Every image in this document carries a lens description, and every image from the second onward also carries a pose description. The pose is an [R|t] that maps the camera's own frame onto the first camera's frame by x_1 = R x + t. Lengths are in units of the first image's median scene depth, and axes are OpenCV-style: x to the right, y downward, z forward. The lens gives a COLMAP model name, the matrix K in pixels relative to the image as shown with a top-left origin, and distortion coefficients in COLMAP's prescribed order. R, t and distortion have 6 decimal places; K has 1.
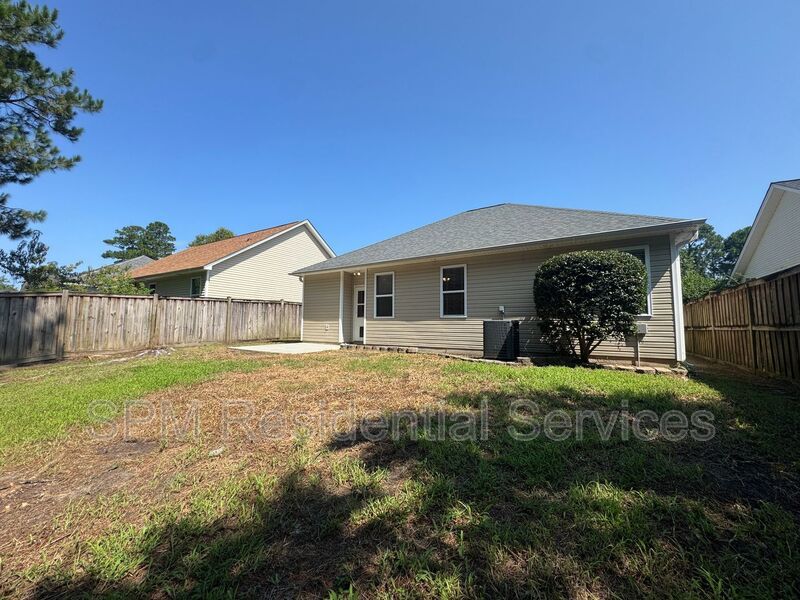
lens RADIAL K [[321.6, 0, 400.0], [0, 321.6, 300.0], [0, 0, 1]] dist [-0.000084, -0.000036]
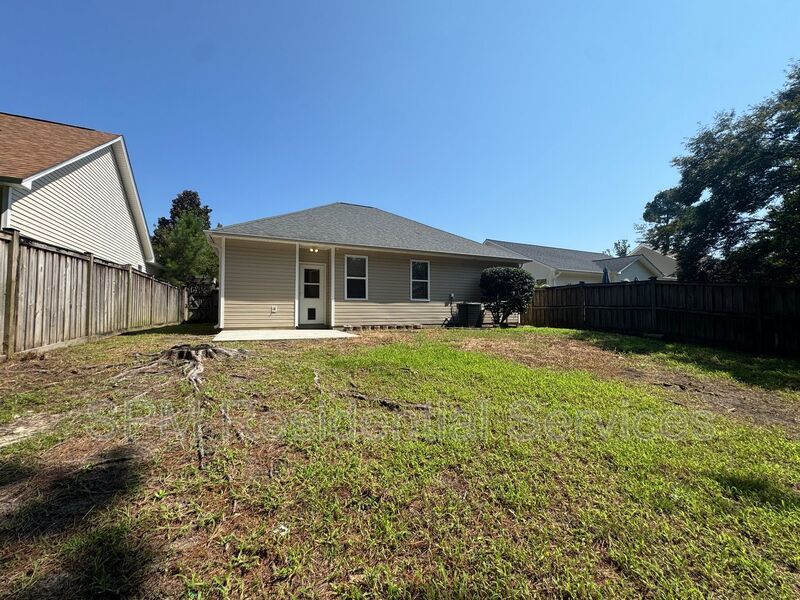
lens RADIAL K [[321.6, 0, 400.0], [0, 321.6, 300.0], [0, 0, 1]] dist [-0.000084, -0.000036]
pose [[0.519460, 0.025255, 0.854121, -0.853606], [-0.059623, 0.998198, 0.006746, 0.041485], [-0.852412, -0.054429, 0.520030, 0.339196]]
